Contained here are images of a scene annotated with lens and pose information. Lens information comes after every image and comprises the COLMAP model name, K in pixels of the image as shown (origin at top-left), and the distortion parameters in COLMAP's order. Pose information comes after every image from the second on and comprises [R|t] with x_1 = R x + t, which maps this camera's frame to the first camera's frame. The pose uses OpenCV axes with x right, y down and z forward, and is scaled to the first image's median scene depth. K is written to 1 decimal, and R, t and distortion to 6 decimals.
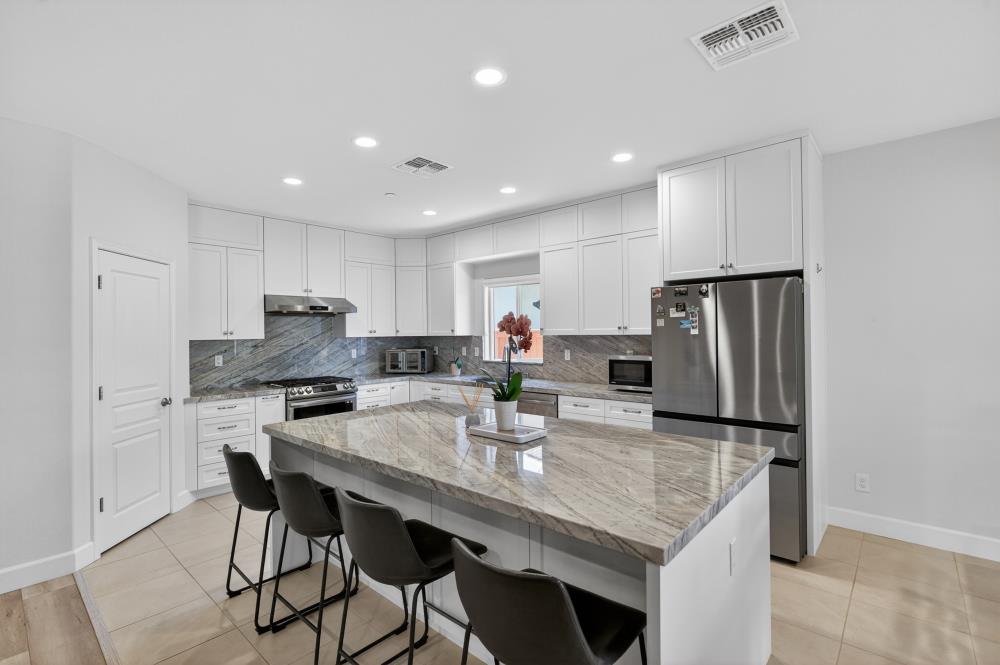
lens RADIAL K [[455.1, 0, 497.6], [0, 455.1, 327.0], [0, 0, 1]] dist [-0.003349, -0.000621]
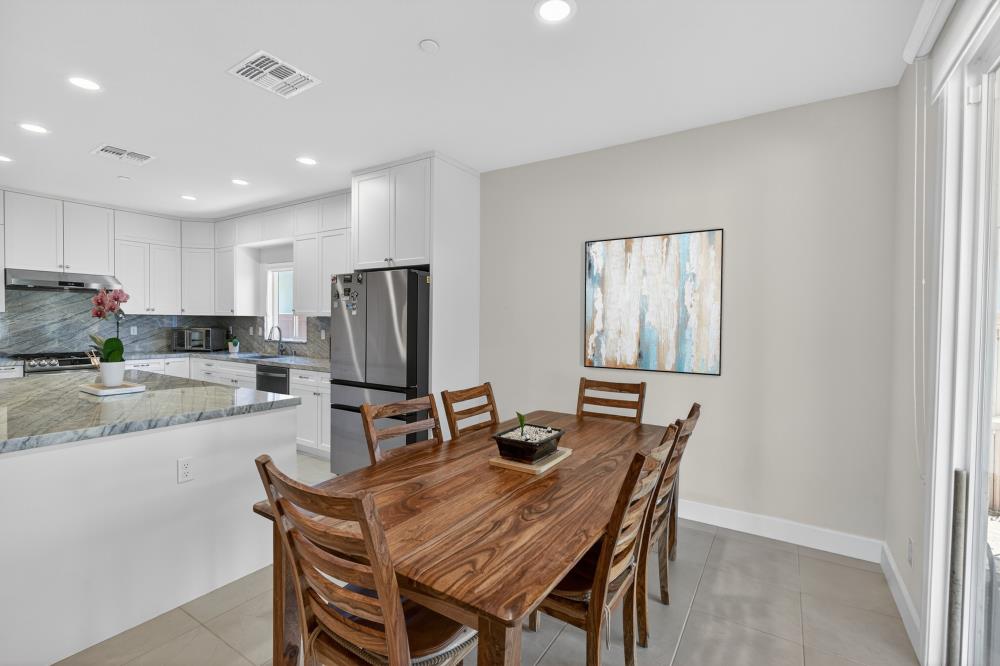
lens RADIAL K [[446.2, 0, 499.3], [0, 446.2, 332.7], [0, 0, 1]] dist [-0.006875, 0.001283]
pose [[0.986704, 0.022215, 0.161001, 0.395609], [-0.027486, 0.999154, 0.030589, 0.010868], [-0.160185, -0.034608, 0.986480, -0.144894]]
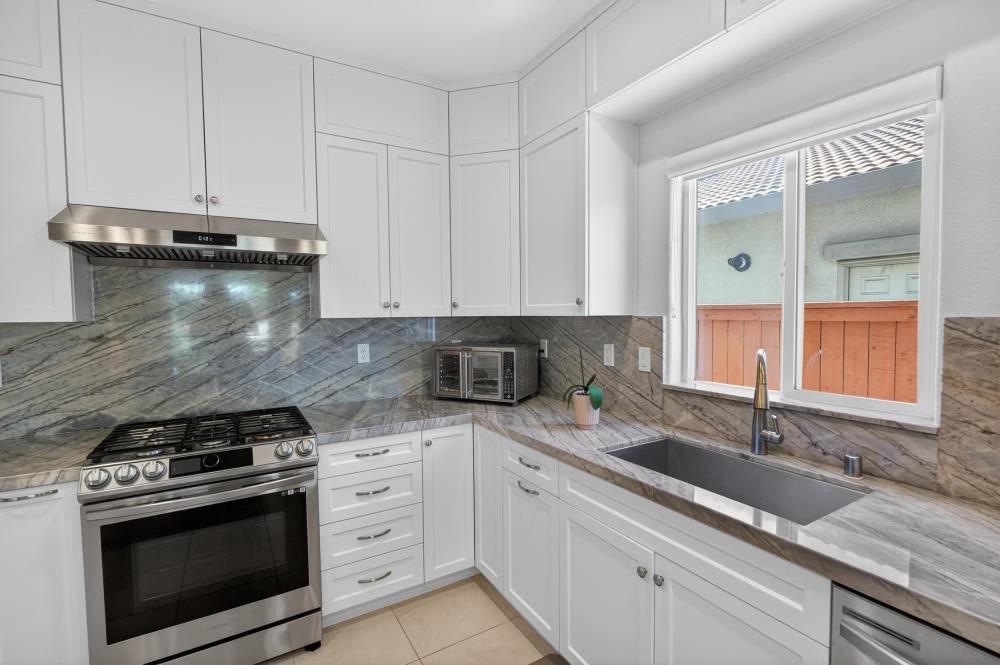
lens RADIAL K [[446.2, 0, 497.3], [0, 446.2, 333.4], [0, 0, 1]] dist [-0.006875, 0.001283]
pose [[0.954736, 0.017265, -0.296953, -0.061161], [0.000434, 0.998232, 0.059435, 0.013144], [0.297454, -0.056874, 0.953040, 0.714111]]
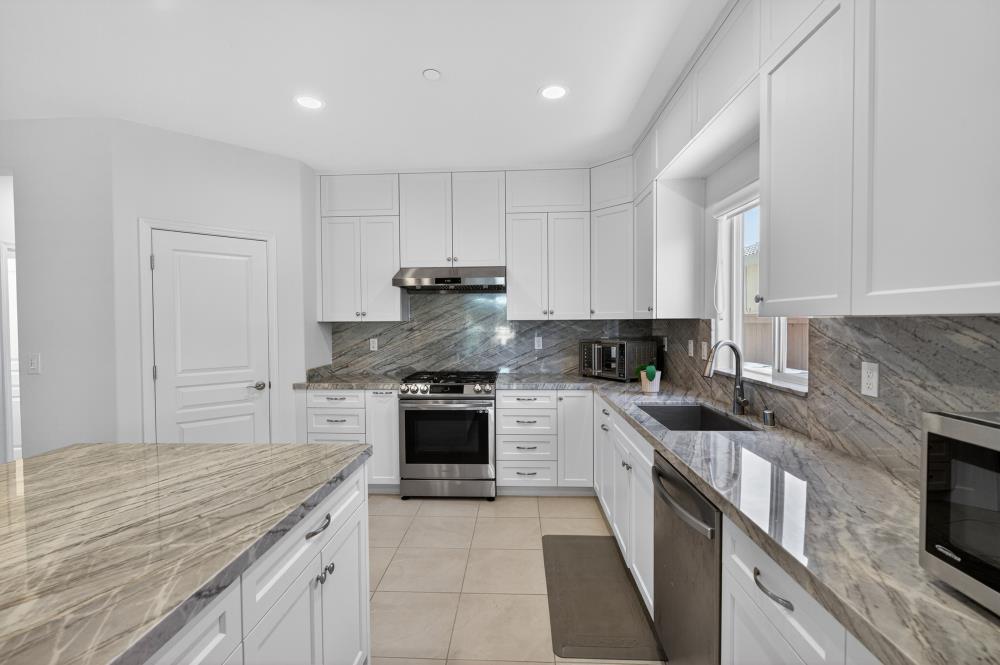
lens RADIAL K [[446.2, 0, 498.2], [0, 446.2, 333.7], [0, 0, 1]] dist [-0.006875, 0.001283]
pose [[0.630766, 0.029172, -0.775425, 0.224898], [0.008082, 0.998992, 0.044157, 0.013488], [0.775931, -0.034119, 0.629894, 0.591377]]
